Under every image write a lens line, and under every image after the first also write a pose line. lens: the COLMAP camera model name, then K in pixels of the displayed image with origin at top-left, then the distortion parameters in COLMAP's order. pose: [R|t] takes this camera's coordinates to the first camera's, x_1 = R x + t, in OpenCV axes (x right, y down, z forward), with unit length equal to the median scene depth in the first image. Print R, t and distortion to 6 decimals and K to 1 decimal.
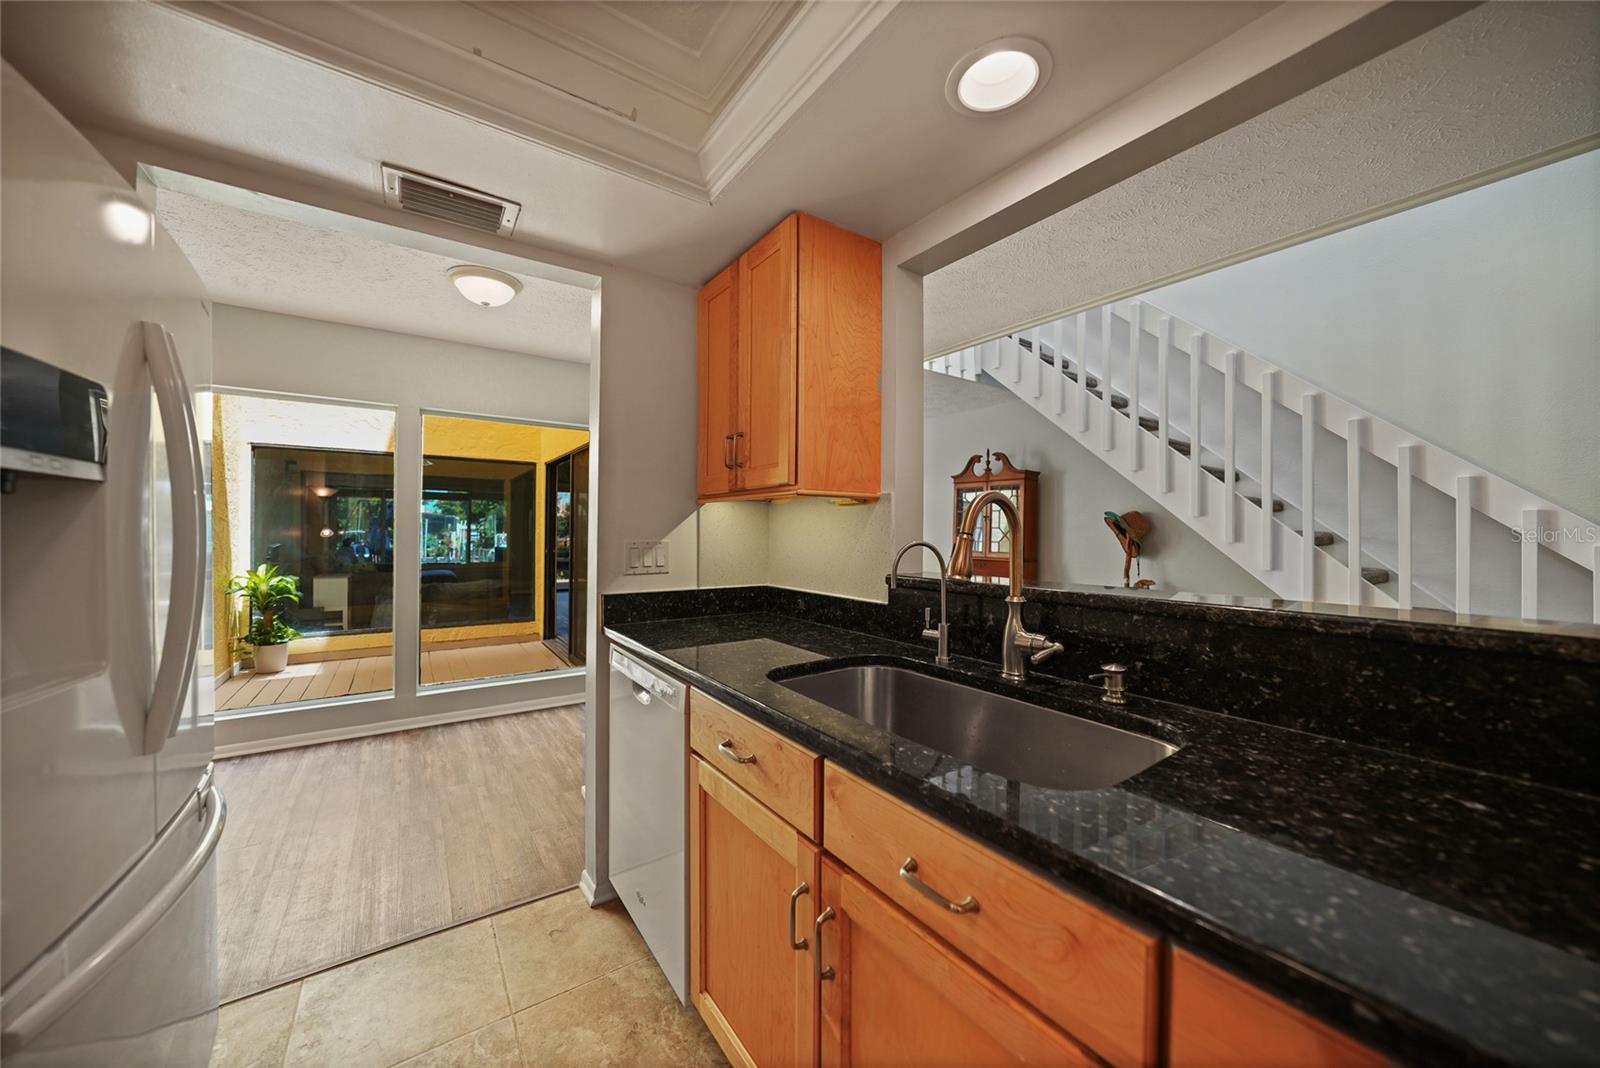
lens RADIAL K [[571.2, 0, 800.5], [0, 571.2, 529.0], [0, 0, 1]] dist [-0.029830, 0.010343]
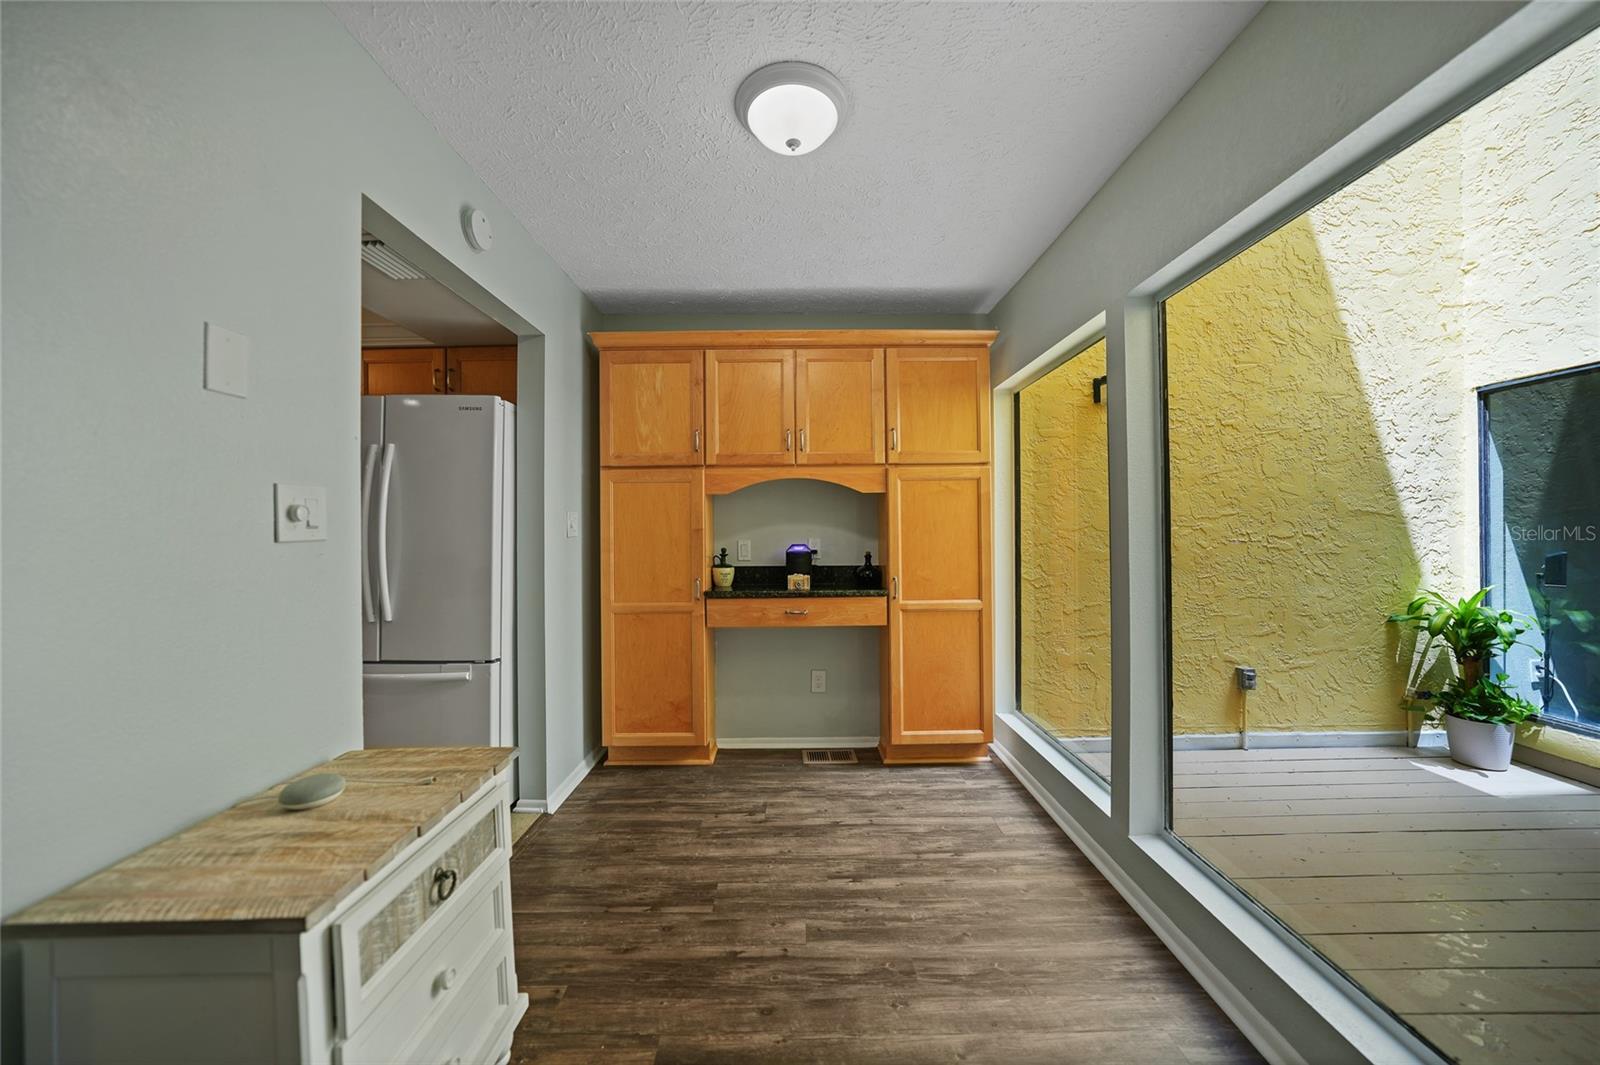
lens RADIAL K [[571.2, 0, 800.5], [0, 571.2, 527.5], [0, 0, 1]] dist [-0.029830, 0.010343]
pose [[-0.569461, 0.003385, -0.822011, -0.067674], [0.009483, 0.999952, -0.002452, -0.004803], [0.821963, -0.009191, -0.569466, 1.254631]]
